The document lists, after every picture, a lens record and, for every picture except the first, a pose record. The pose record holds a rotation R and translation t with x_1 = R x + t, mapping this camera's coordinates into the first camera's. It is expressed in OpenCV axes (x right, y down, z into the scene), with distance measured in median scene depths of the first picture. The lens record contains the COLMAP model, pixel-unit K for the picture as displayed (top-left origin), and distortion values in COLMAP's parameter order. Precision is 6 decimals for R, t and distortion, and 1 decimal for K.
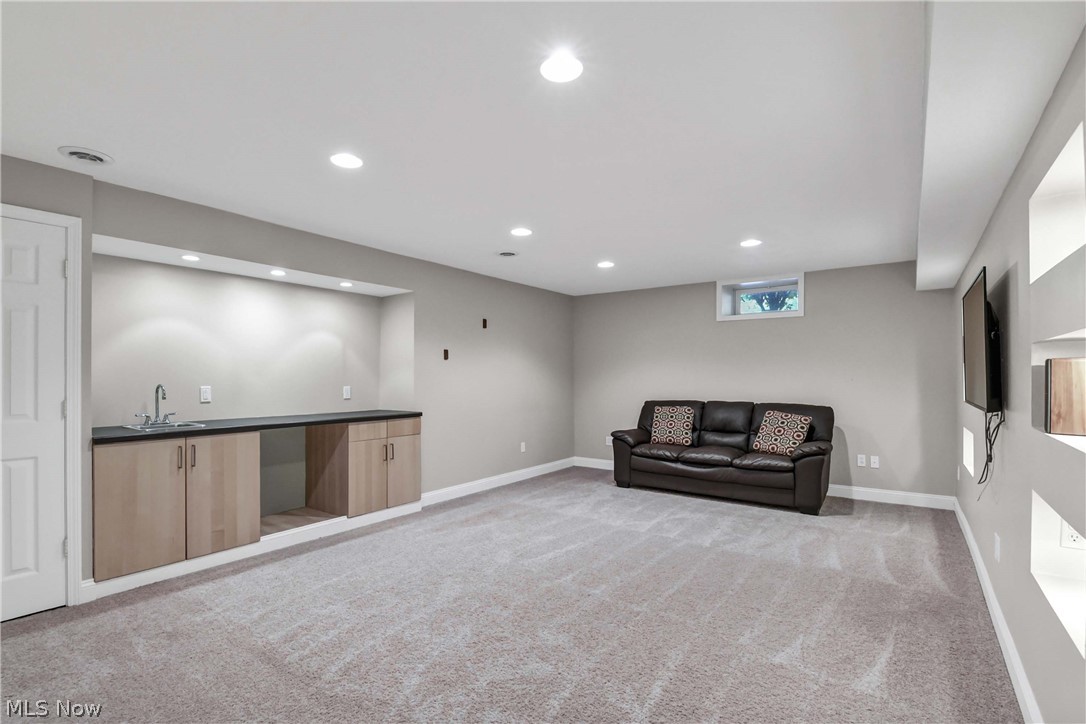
lens RADIAL K [[524.2, 0, 547.1], [0, 524.2, 374.9], [0, 0, 1]] dist [0.002574, -0.007428]
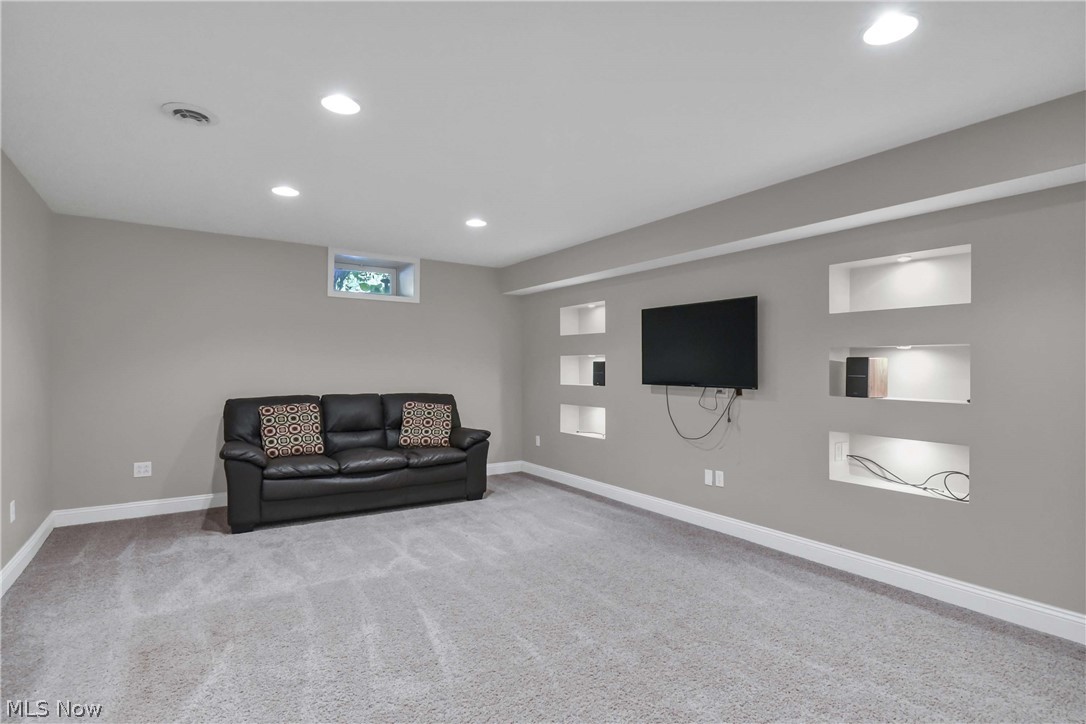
lens RADIAL K [[535.0, 0, 543.0], [0, 535.0, 362.0], [0, 0, 1]] dist [-0.004547, -0.001173]
pose [[0.361095, 0.010442, 0.932471, -0.394393], [-0.004012, 0.999945, -0.009644, 0.007019], [-0.932521, -0.000258, 0.361117, 0.466216]]
